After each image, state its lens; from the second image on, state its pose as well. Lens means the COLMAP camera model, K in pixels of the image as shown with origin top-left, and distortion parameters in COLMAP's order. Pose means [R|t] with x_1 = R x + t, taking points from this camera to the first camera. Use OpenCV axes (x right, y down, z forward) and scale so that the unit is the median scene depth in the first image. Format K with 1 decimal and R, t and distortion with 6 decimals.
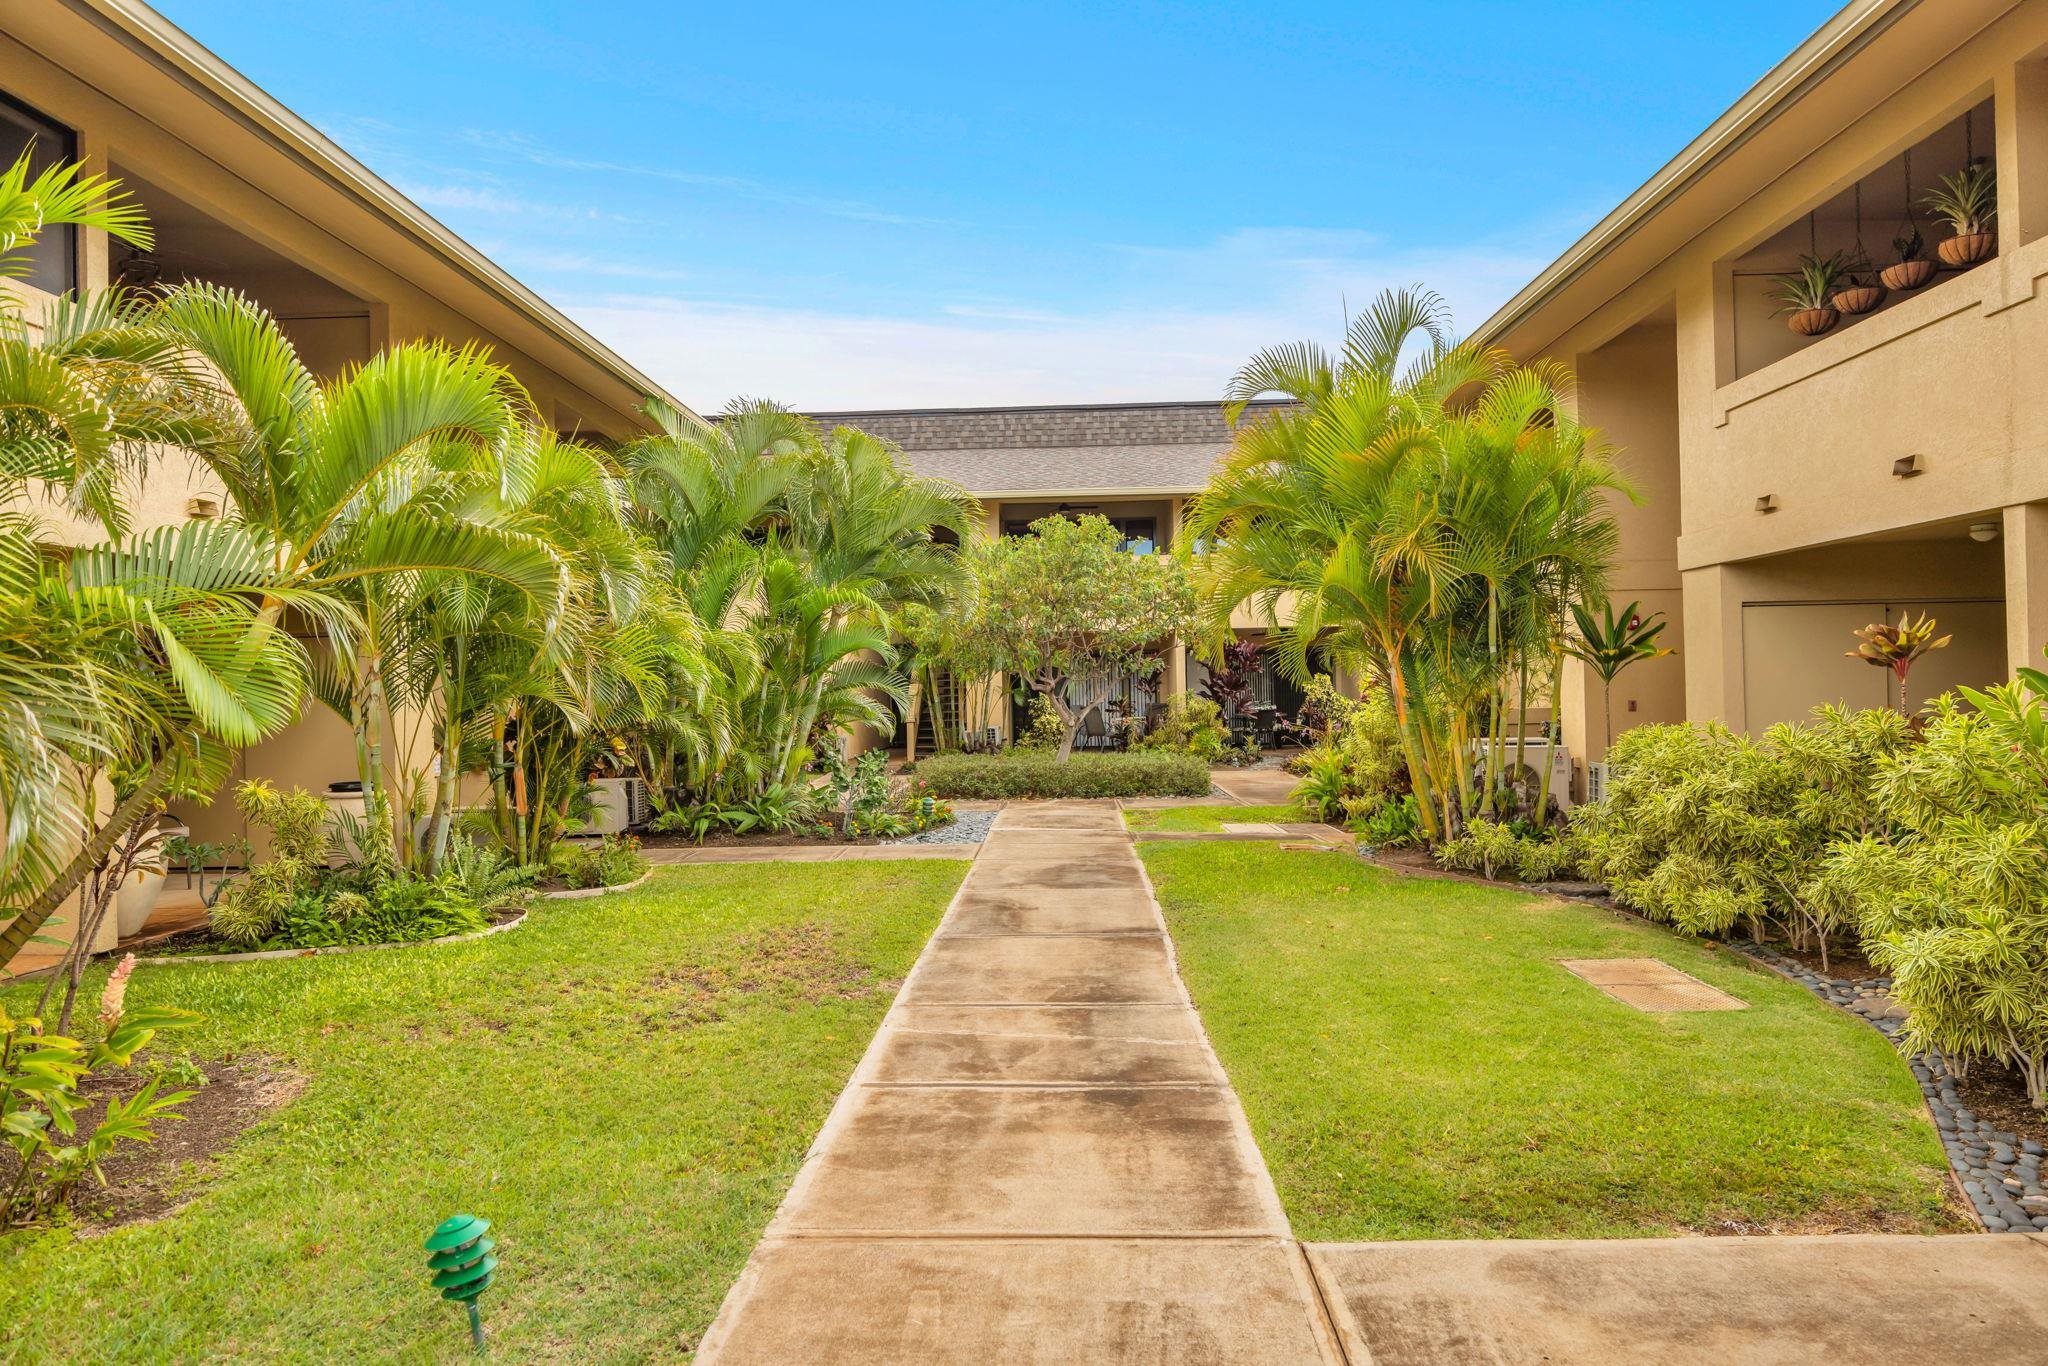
lens RADIAL K [[1302.8, 0, 1024.0], [0, 1302.8, 683.0], [0, 0, 1]] dist [-0.000902, -0.000608]
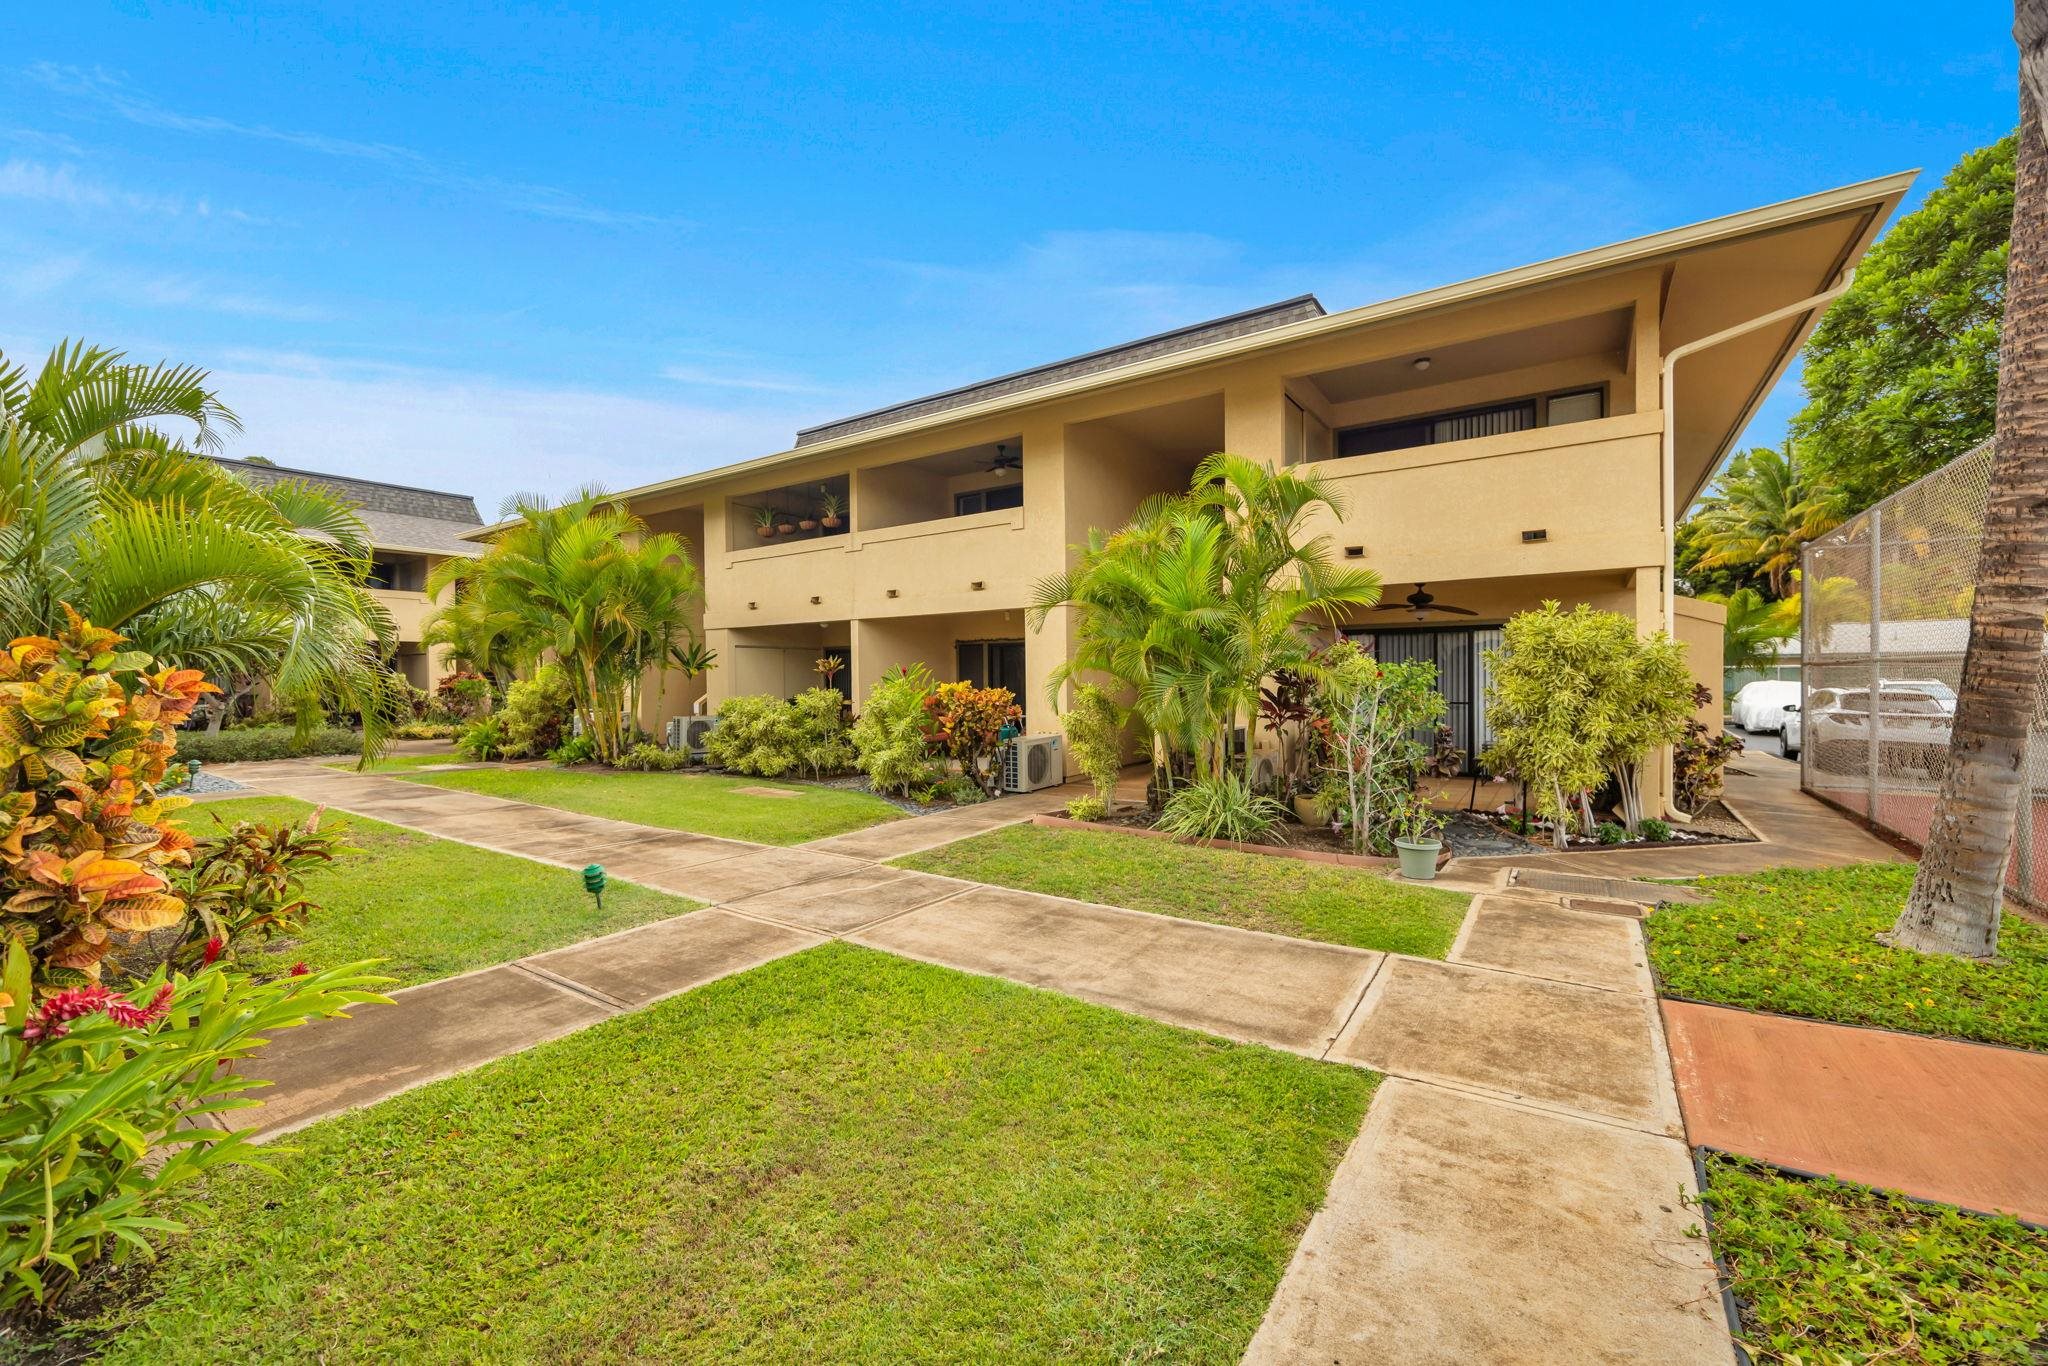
lens RADIAL K [[820.6, 0, 996.3], [0, 820.6, 683.6], [0, 0, 1]] dist [0.001304, 0.000007]
pose [[0.554778, 0.006517, 0.831973, -0.520249], [-0.008343, 0.999963, -0.002270, 0.006777], [-0.831957, -0.005682, 0.554812, -0.250662]]
